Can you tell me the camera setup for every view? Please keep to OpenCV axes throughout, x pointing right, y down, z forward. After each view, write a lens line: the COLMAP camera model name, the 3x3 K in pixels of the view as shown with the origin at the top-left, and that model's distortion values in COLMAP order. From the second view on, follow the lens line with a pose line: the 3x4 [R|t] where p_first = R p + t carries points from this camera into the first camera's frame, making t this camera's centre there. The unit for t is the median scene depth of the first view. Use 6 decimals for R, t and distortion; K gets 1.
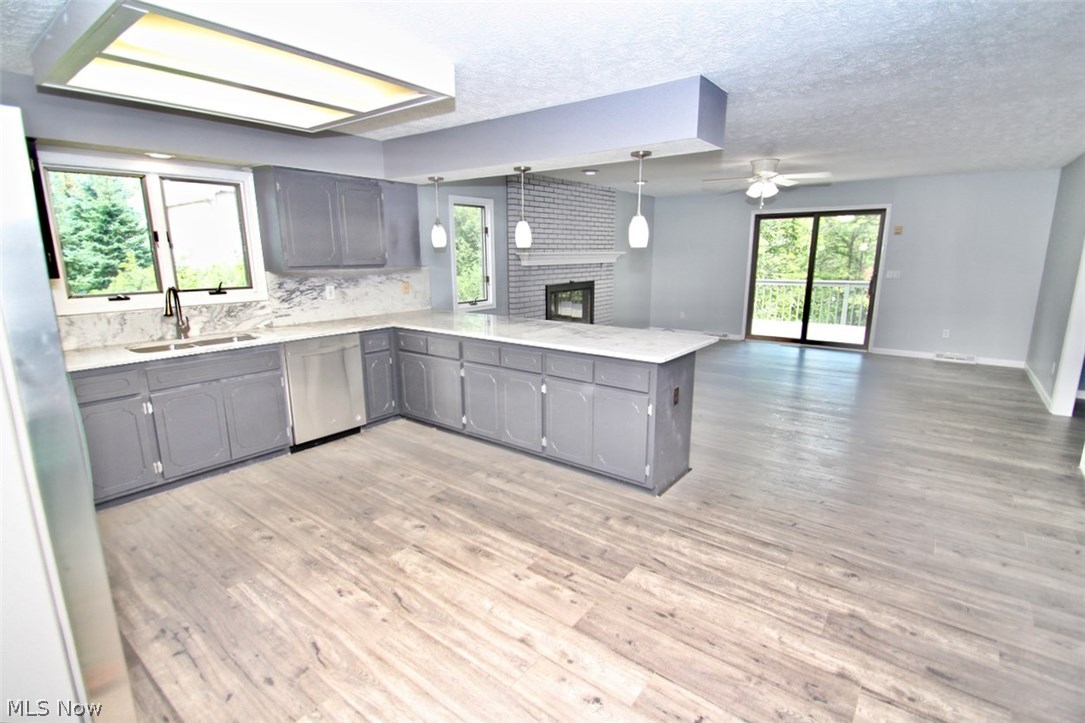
lens RADIAL K [[515.7, 0, 542.5], [0, 515.7, 361.5], [0, 0, 1]] dist [0.000426, 0.000111]
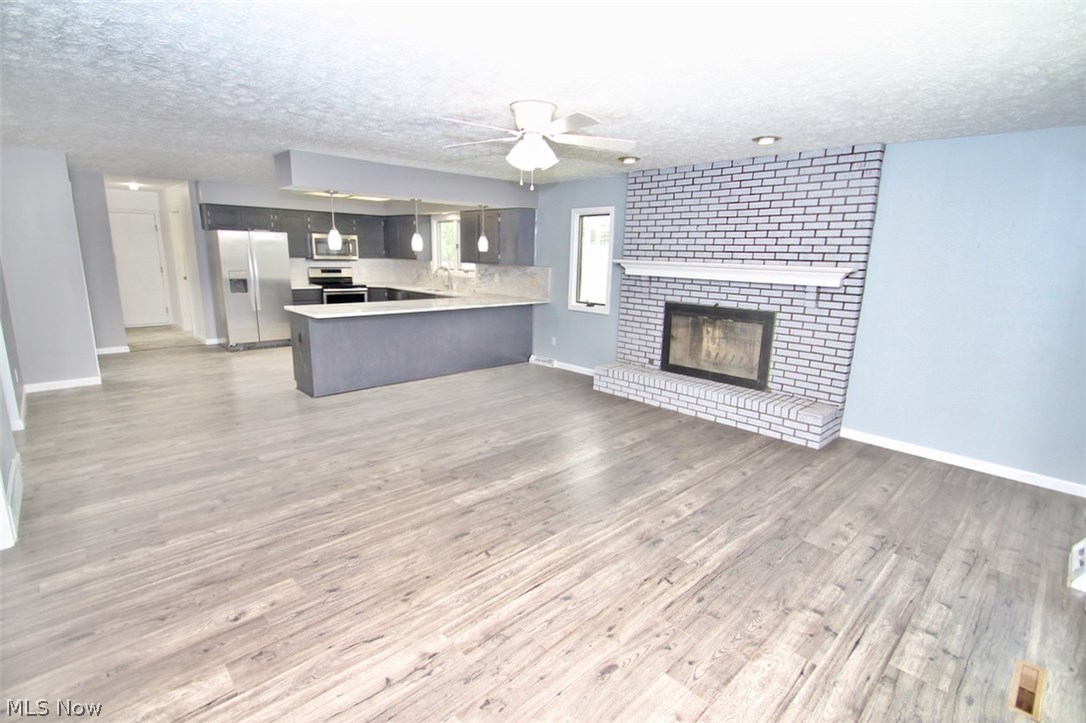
lens RADIAL K [[522.3, 0, 542.3], [0, 522.3, 339.4], [0, 0, 1]] dist [-0.018144, -0.000546]
pose [[-0.142837, 0.158536, -0.976967, 1.350219], [-0.235553, 0.953281, 0.189131, -0.319642], [0.961308, 0.257142, -0.098820, 1.447652]]
